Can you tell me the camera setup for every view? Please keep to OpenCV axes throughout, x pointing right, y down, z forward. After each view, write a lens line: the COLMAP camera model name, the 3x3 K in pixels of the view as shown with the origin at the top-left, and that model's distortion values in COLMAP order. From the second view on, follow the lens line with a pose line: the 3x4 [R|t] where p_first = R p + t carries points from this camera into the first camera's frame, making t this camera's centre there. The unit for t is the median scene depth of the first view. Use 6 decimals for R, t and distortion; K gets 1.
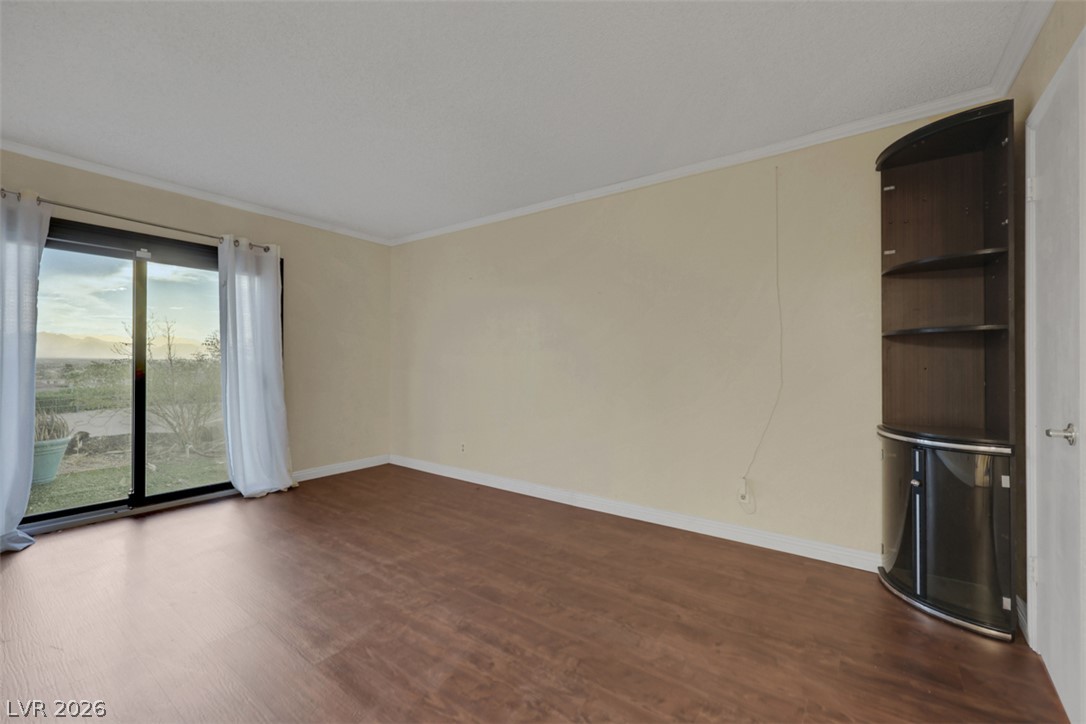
lens RADIAL K [[450.2, 0, 543.4], [0, 450.2, 369.9], [0, 0, 1]] dist [-0.002104, -0.000321]
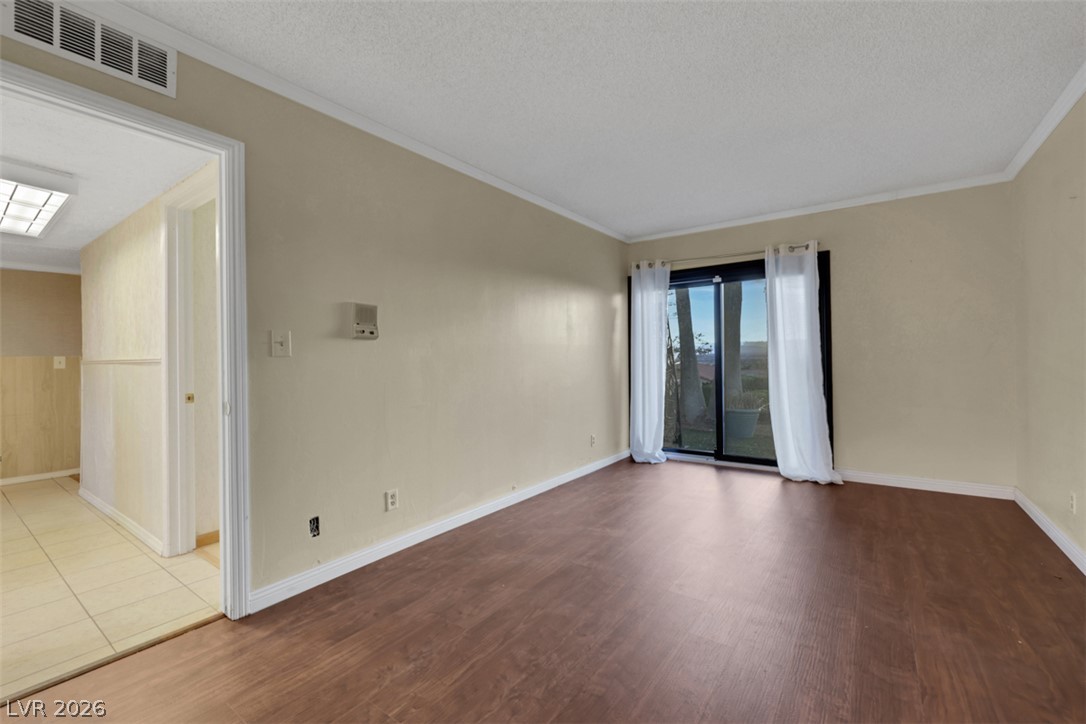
lens RADIAL K [[450.2, 0, 551.2], [0, 450.2, 363.0], [0, 0, 1]] dist [-0.002104, -0.000321]
pose [[0.015584, 0.002031, -0.999876, 0.471200], [0.002797, 0.999994, 0.002074, -0.003334], [0.999875, -0.002829, 0.015578, 0.439900]]
